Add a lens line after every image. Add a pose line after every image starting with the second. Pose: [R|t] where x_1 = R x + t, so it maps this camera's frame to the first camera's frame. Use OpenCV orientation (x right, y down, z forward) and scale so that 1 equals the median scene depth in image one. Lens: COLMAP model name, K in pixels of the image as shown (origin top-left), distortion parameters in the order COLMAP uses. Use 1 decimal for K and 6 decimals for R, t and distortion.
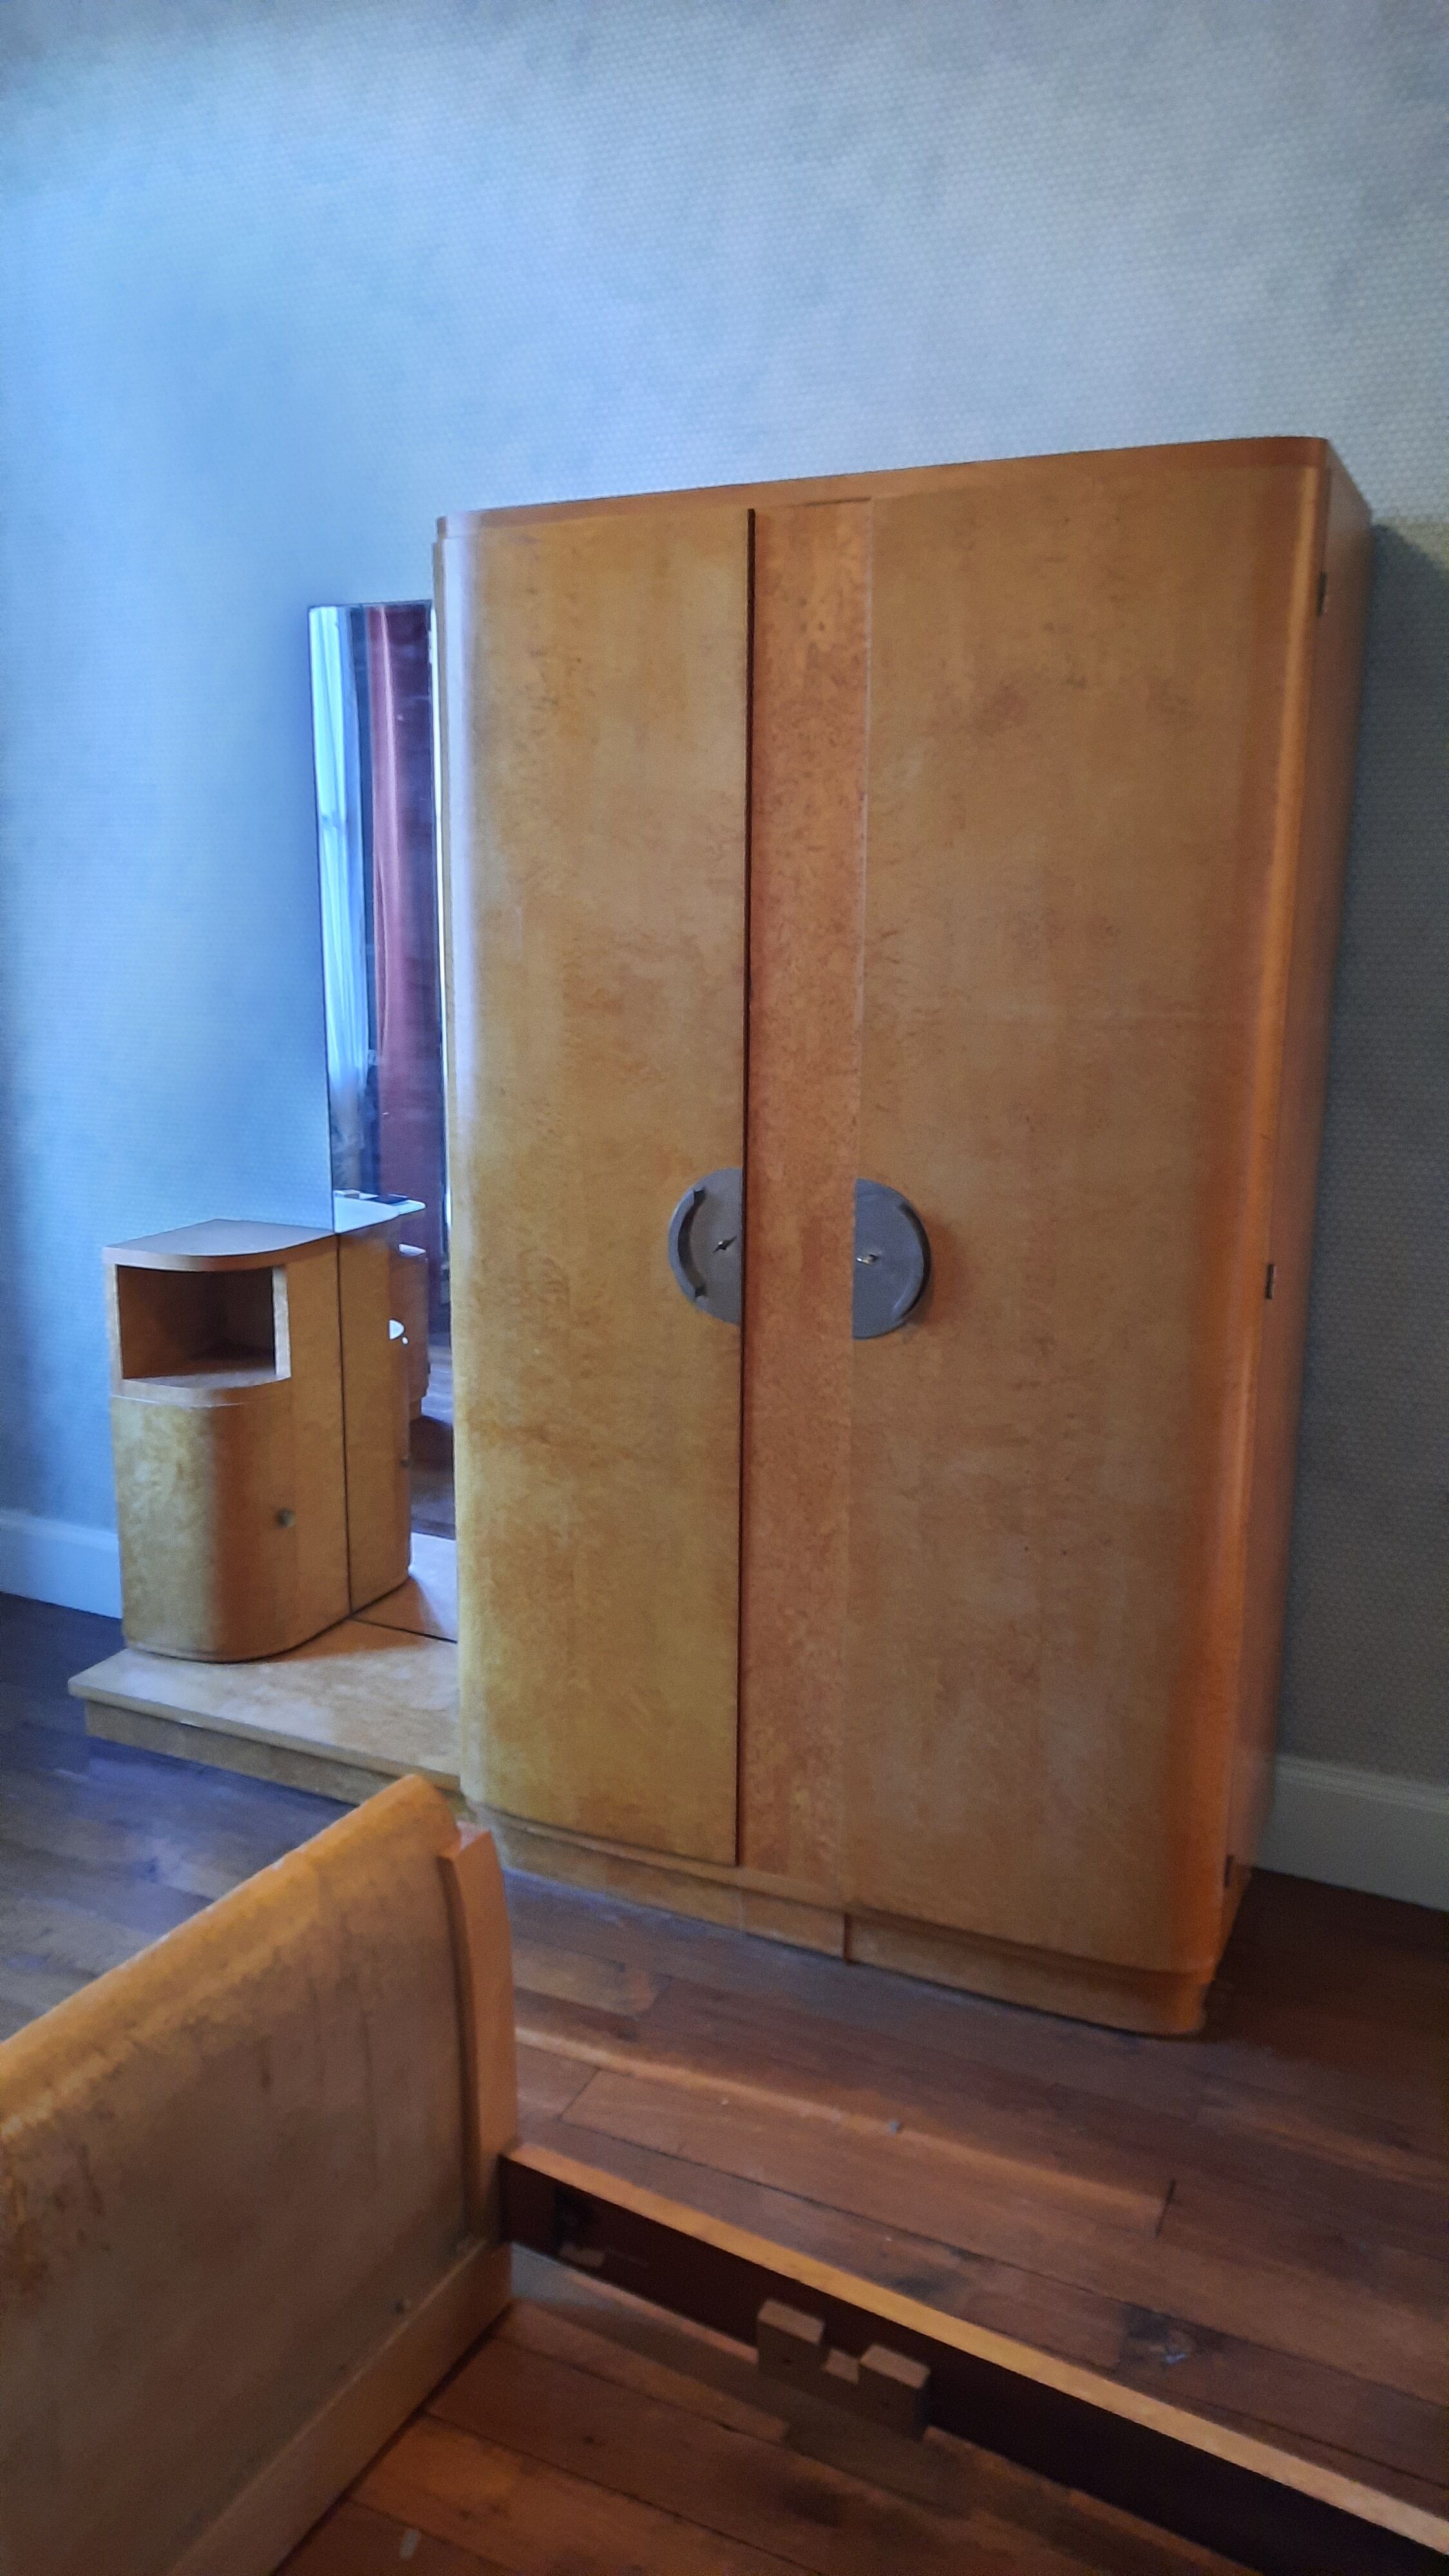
lens RADIAL K [[1884.7, 0, 681.3], [0, 1884.7, 1289.7], [0, 0, 1]] dist [0.062103, -0.062786]
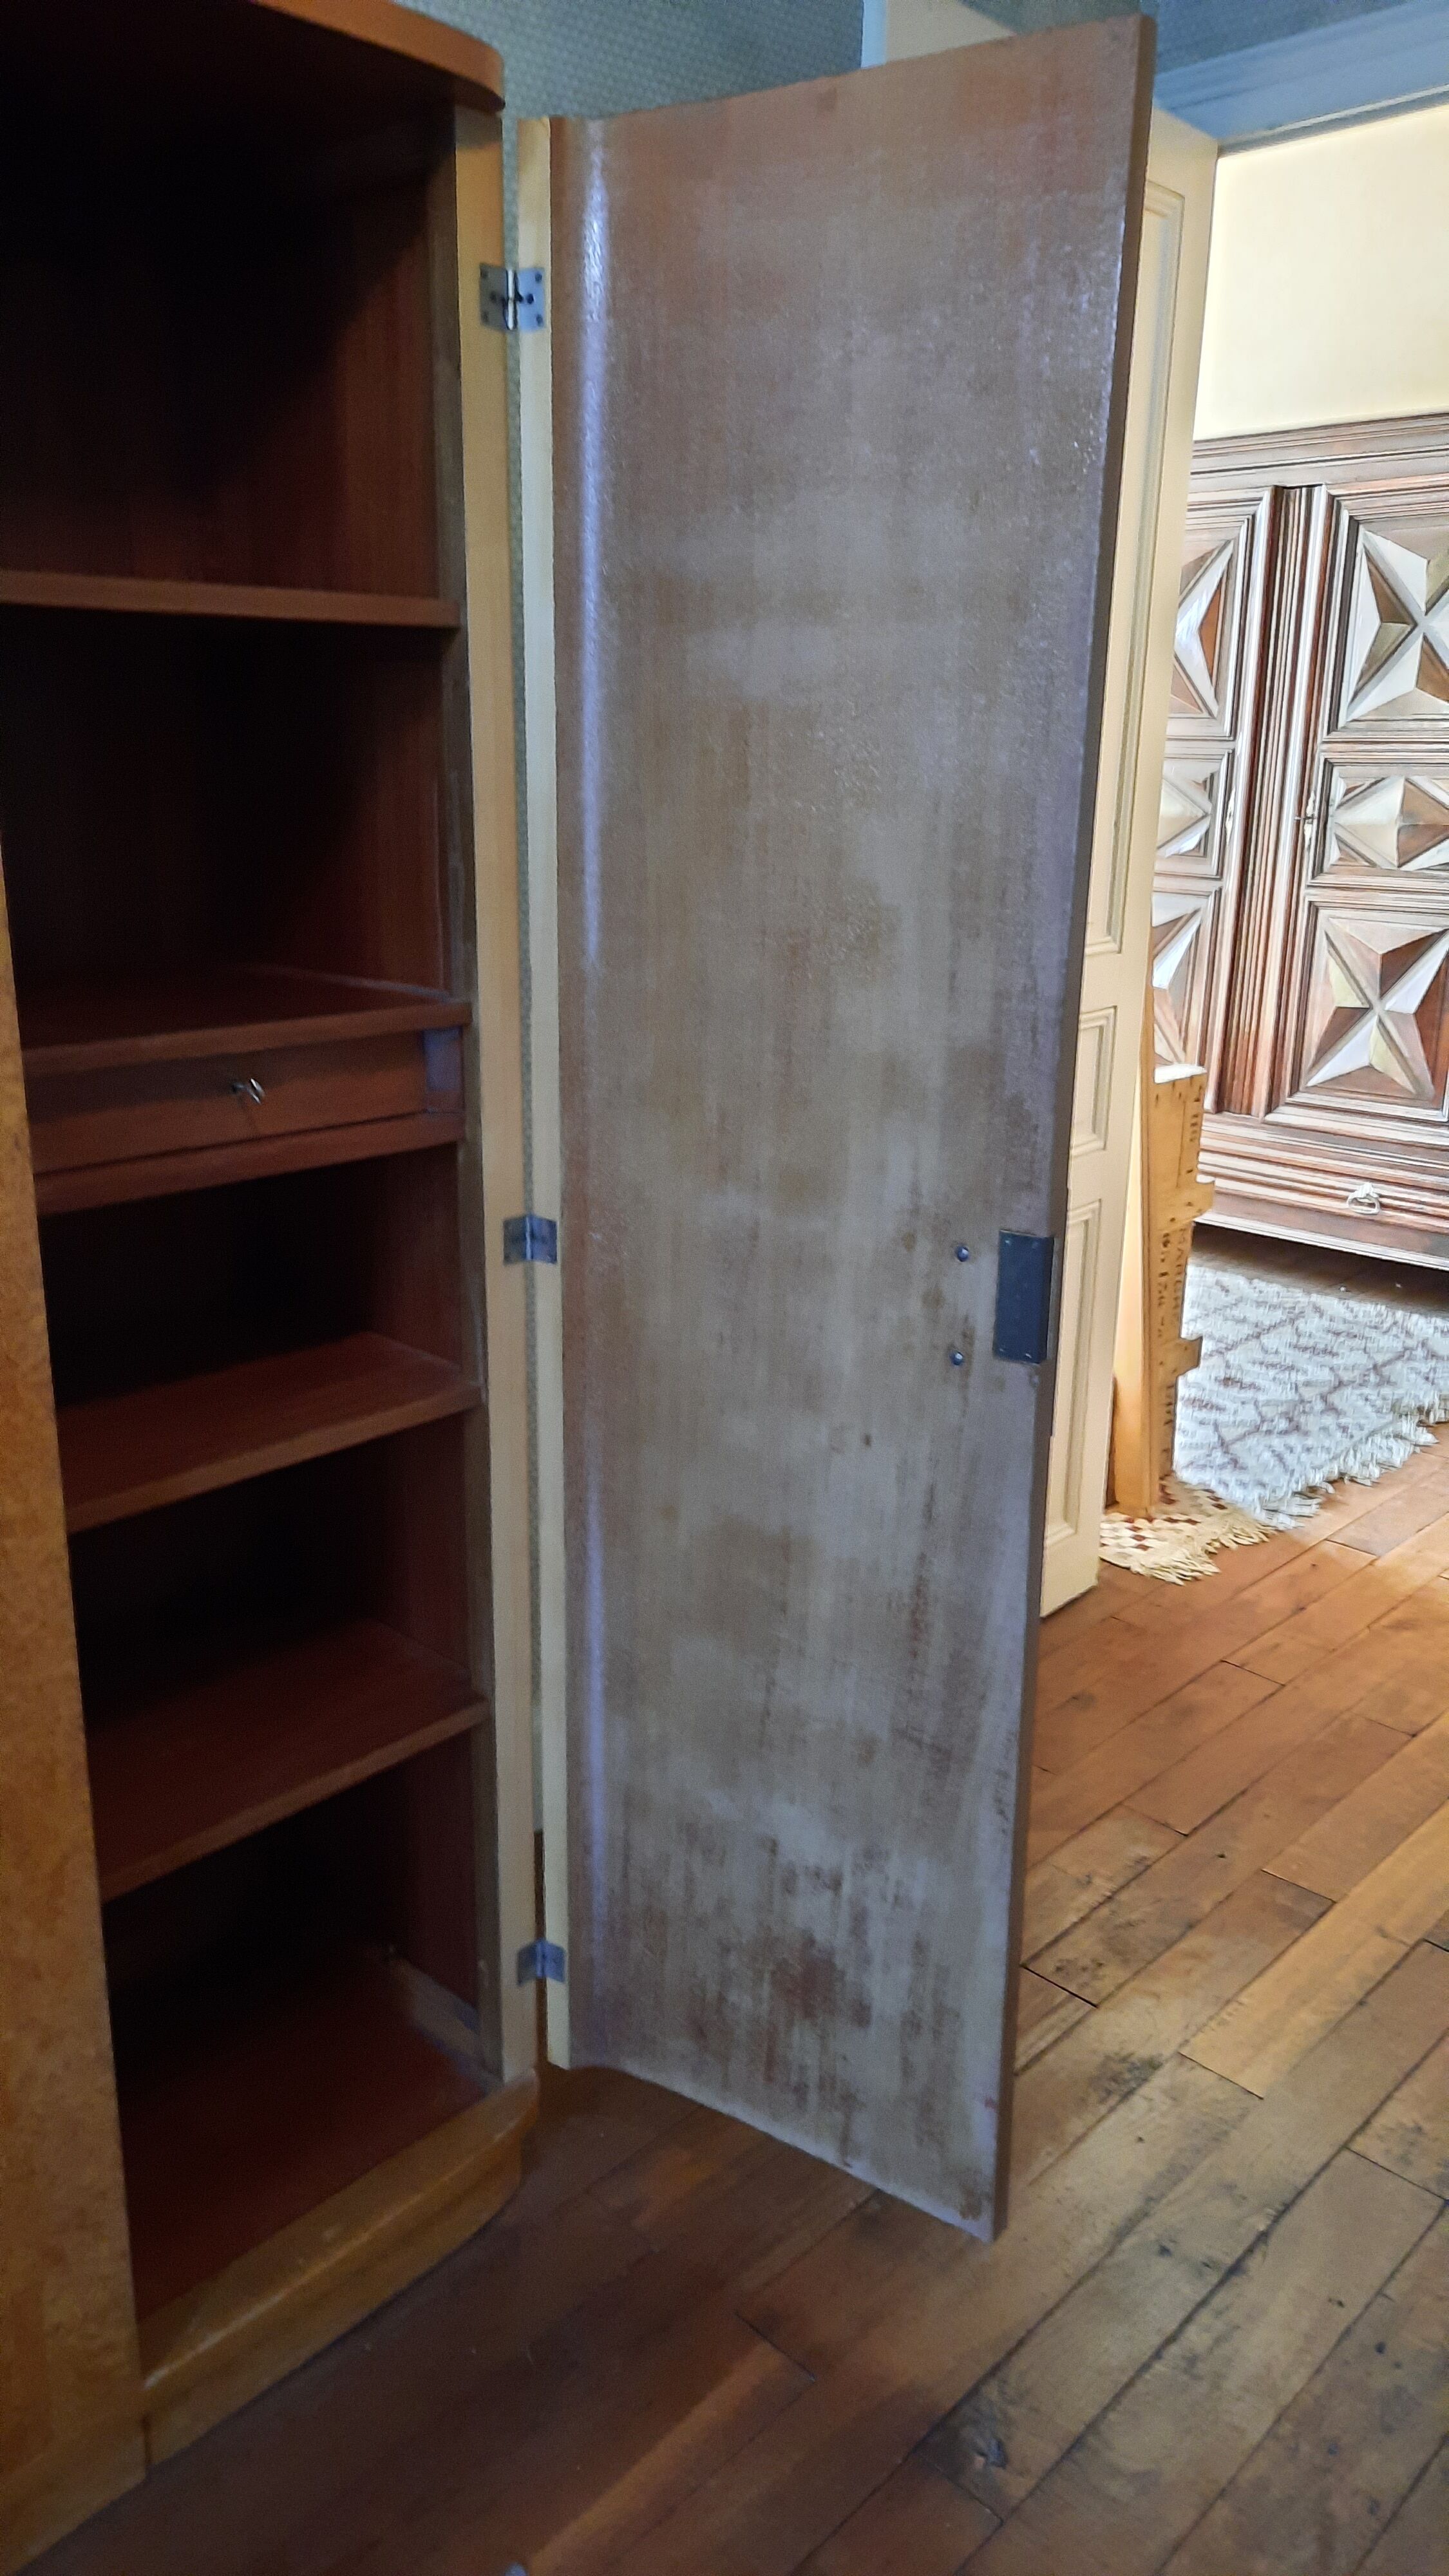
lens RADIAL K [[1884.7, 0, 720.9], [0, 1884.7, 1297.1], [0, 0, 1]] dist [0.062103, -0.062786]
pose [[0.324883, -0.270212, 0.906332, -0.338437], [0.197196, 0.956607, 0.214514, -0.121108], [-0.924968, 0.109033, 0.364070, 0.600645]]
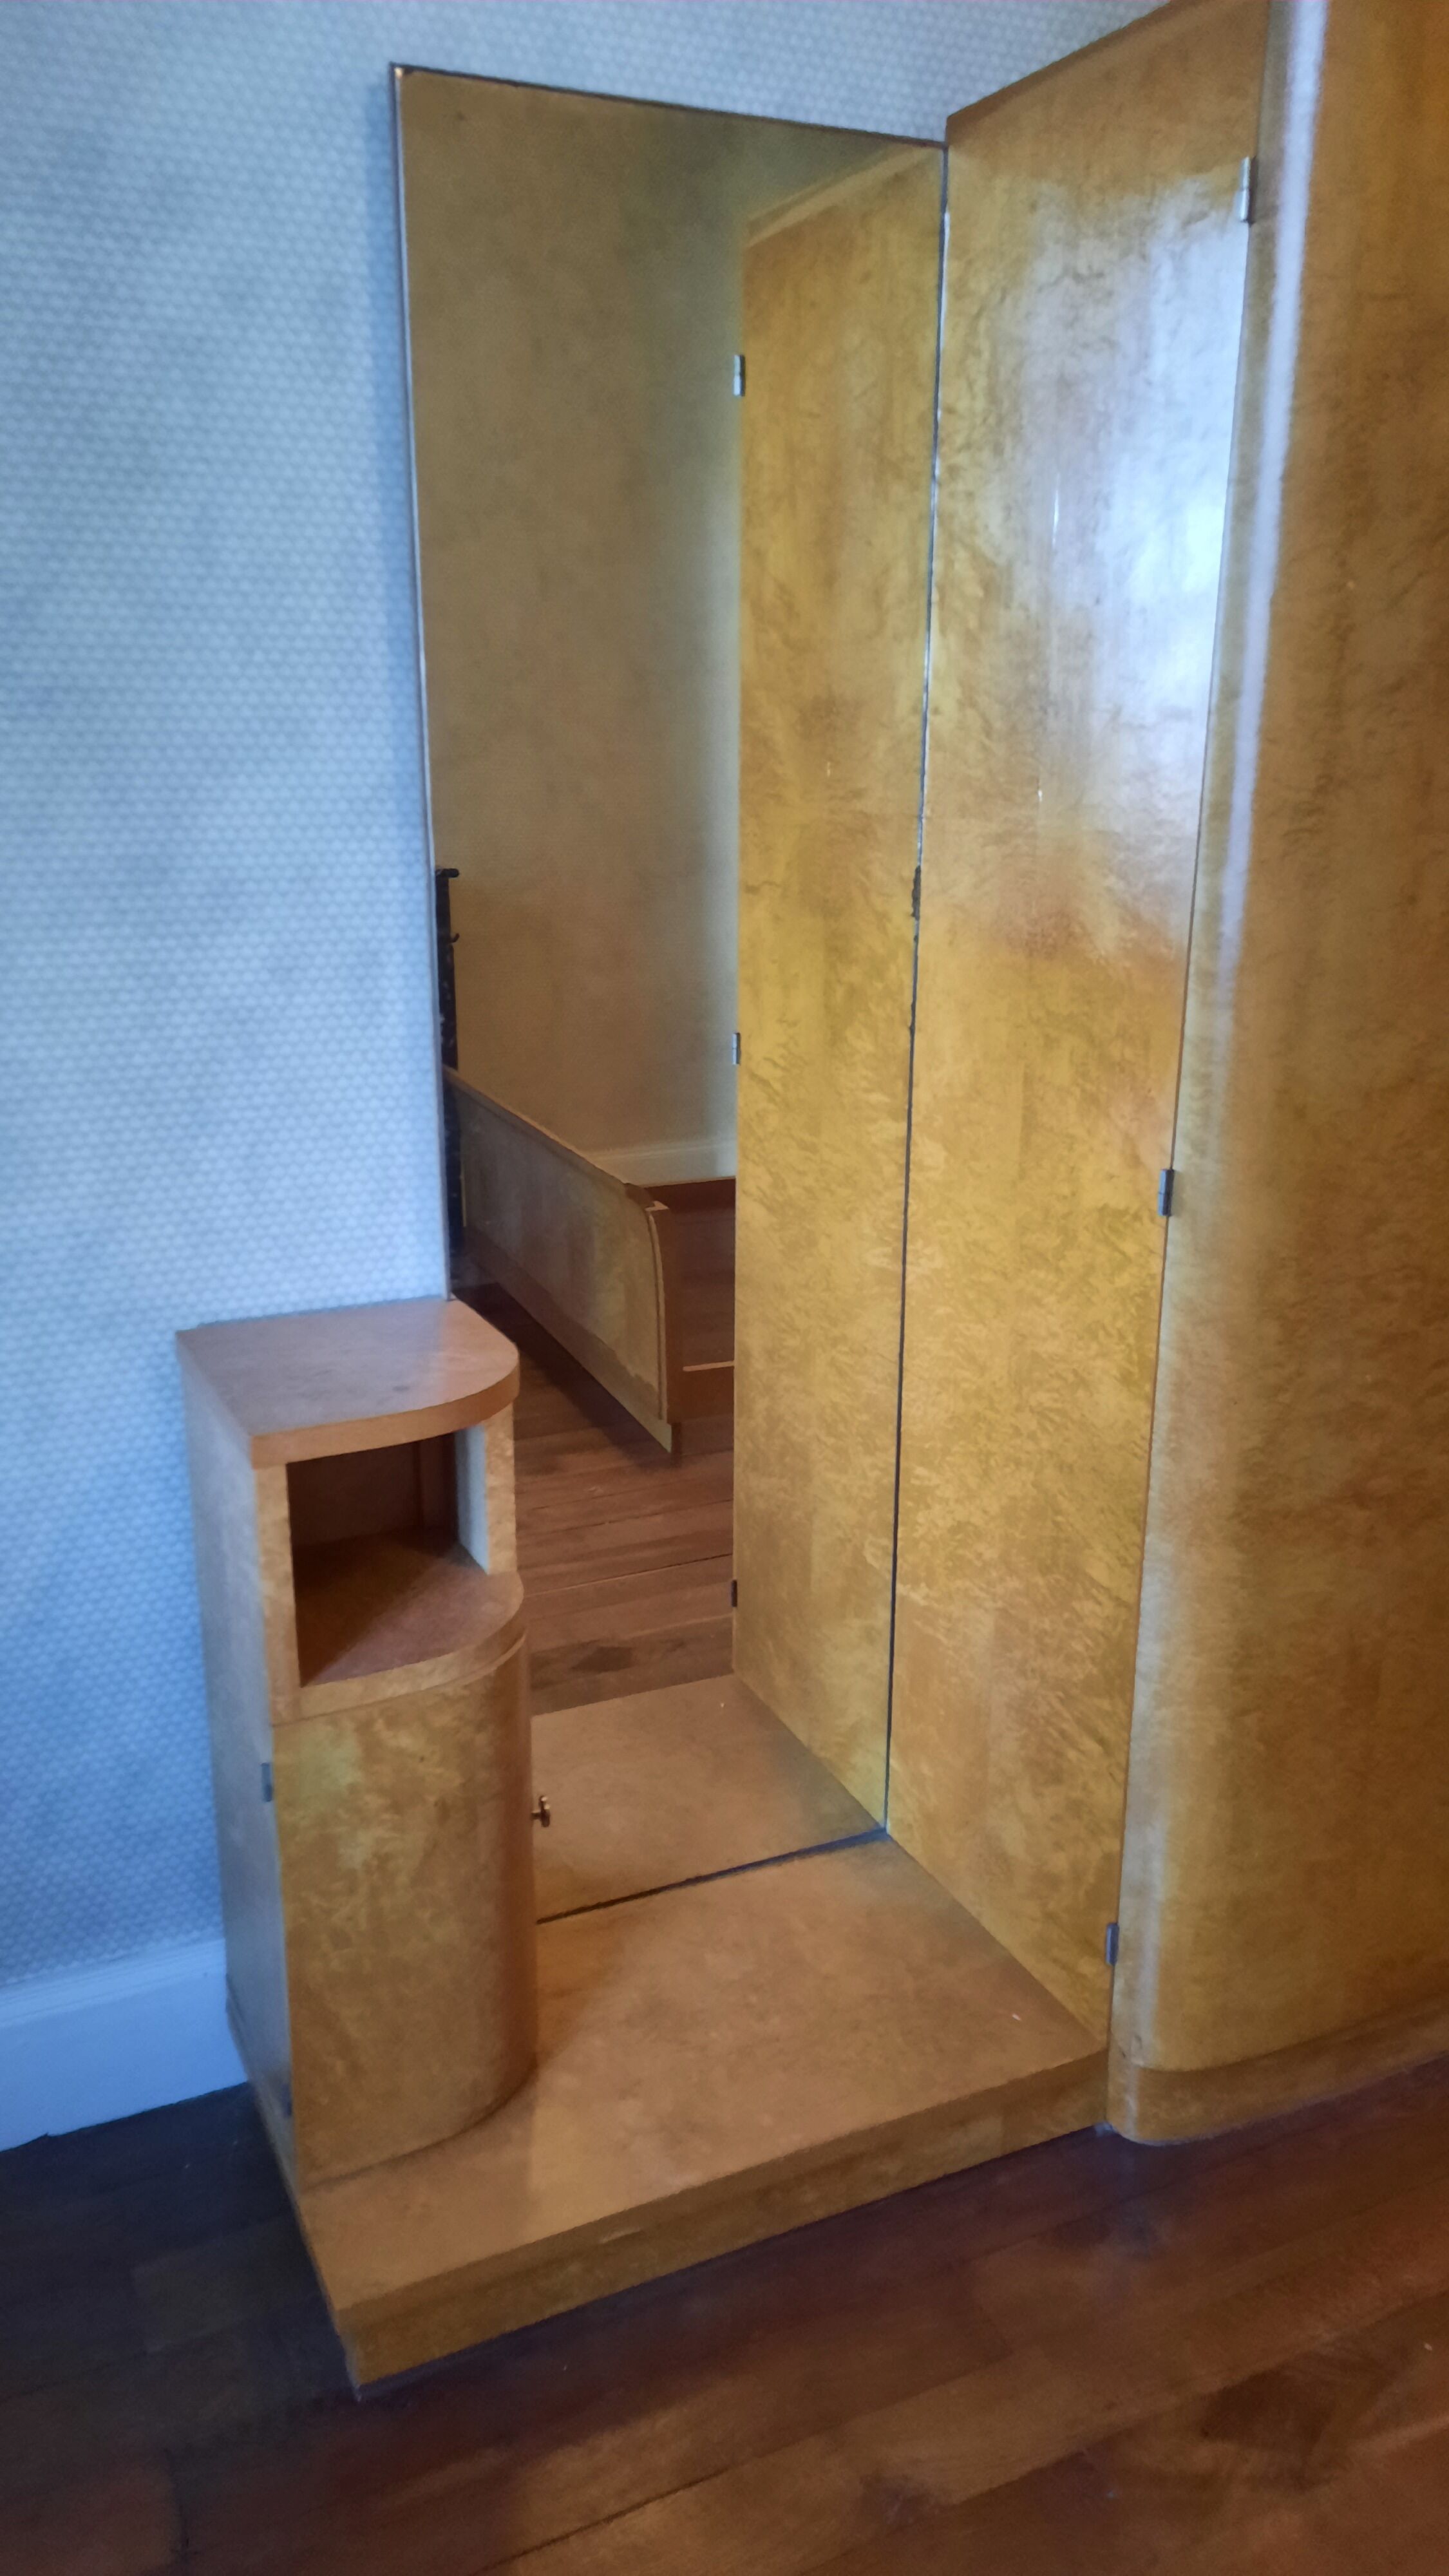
lens RADIAL K [[1884.7, 0, 689.2], [0, 1884.7, 1306.9], [0, 0, 1]] dist [0.062103, -0.062786]
pose [[0.638537, -0.232648, 0.733584, -0.751965], [0.168837, 0.972339, 0.161404, -0.146111], [-0.750842, 0.020794, 0.660154, 0.798815]]
